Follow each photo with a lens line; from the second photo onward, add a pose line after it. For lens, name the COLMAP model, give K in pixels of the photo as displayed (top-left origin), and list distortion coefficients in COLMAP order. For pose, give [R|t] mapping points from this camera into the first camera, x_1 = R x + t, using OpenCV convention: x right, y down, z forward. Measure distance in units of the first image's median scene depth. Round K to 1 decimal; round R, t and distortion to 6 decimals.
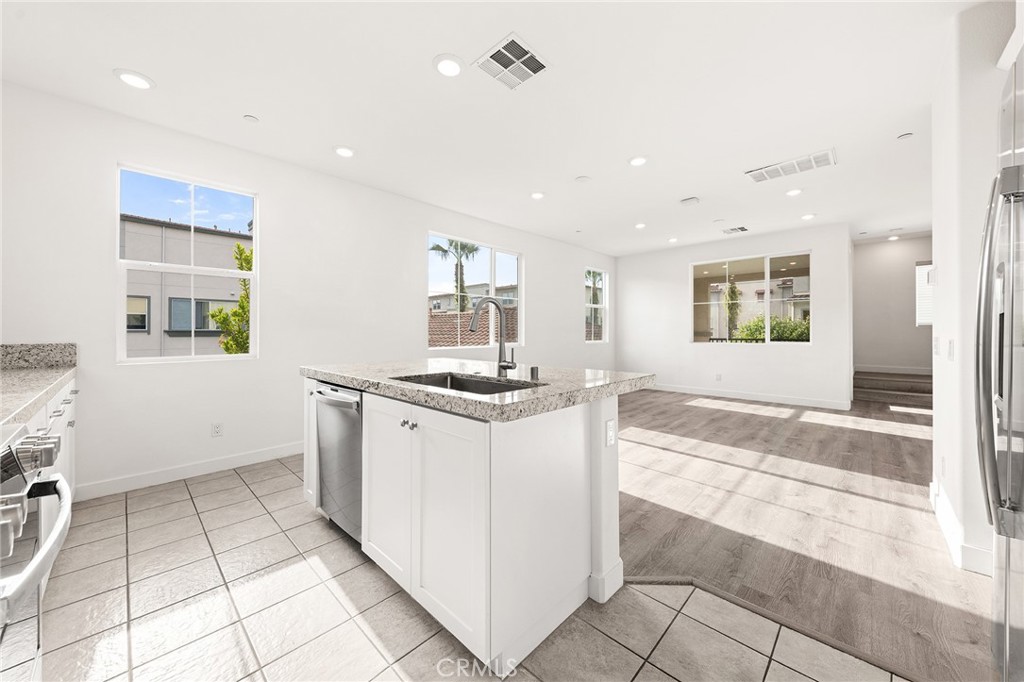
lens RADIAL K [[379.6, 0, 512.8], [0, 379.6, 333.1], [0, 0, 1]] dist [0.019864, -0.000272]
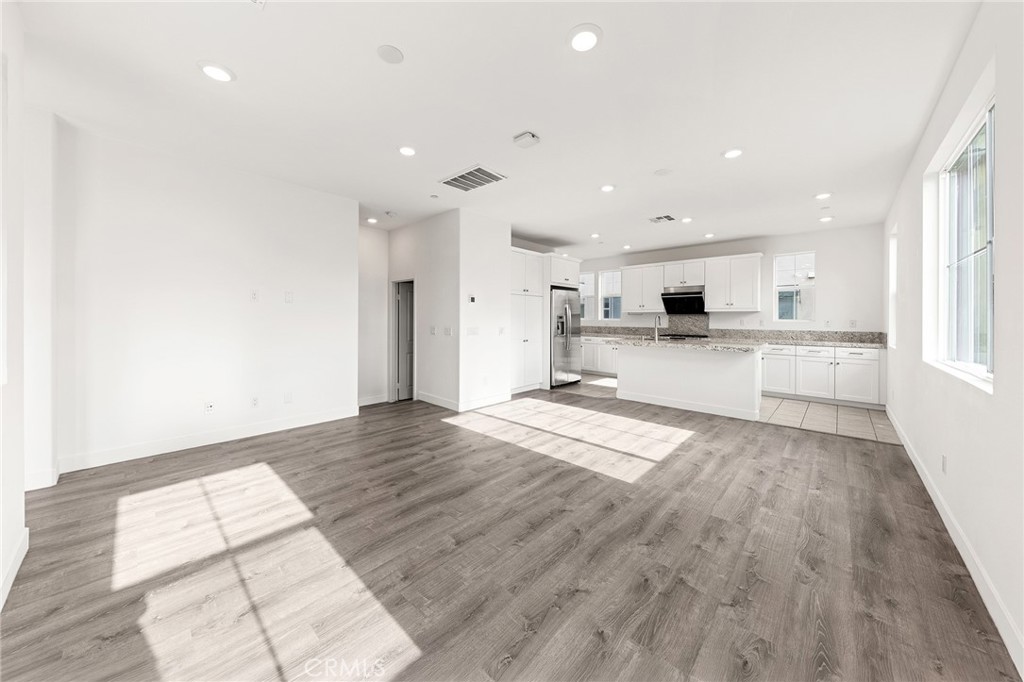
lens RADIAL K [[354.0, 0, 505.0], [0, 354.0, 320.6], [0, 0, 1]] dist [0.006269, -0.001010]
pose [[-0.999978, -0.005536, 0.003684, 0.895075], [-0.005501, 0.999941, 0.009413, -0.046385], [-0.003736, 0.009392, -0.999949, 2.926649]]
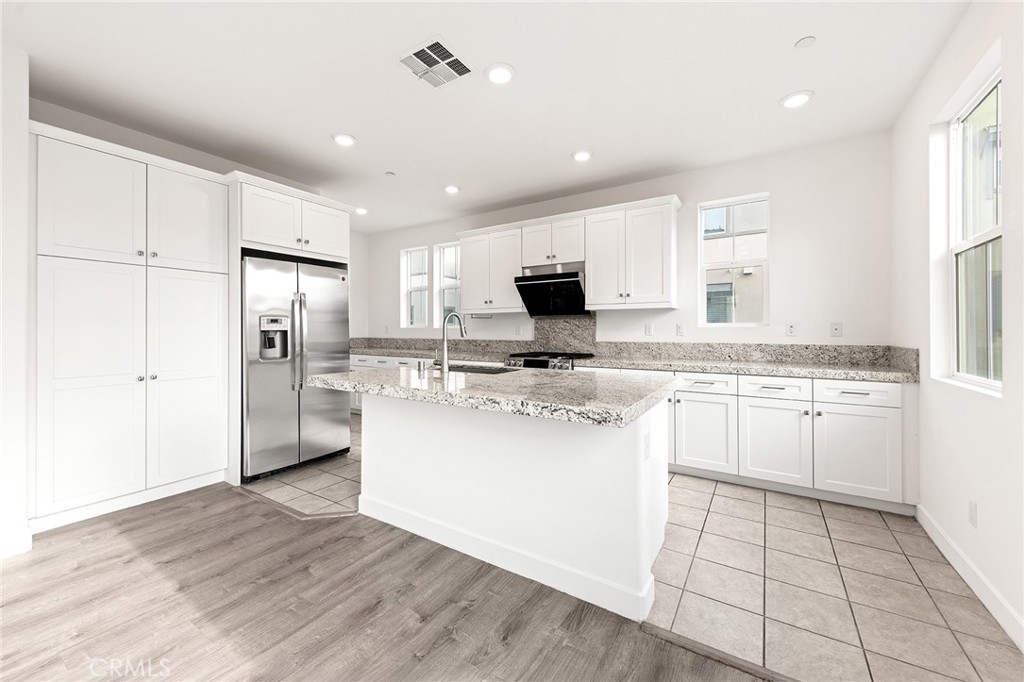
lens RADIAL K [[405.5, 0, 506.5], [0, 405.5, 324.6], [0, 0, 1]] dist [0.013689, -0.001771]
pose [[-0.984593, -0.001054, -0.174861, 0.007455], [0.000668, 0.999952, -0.009790, -0.022170], [0.174863, -0.009756, -0.984544, 1.816859]]
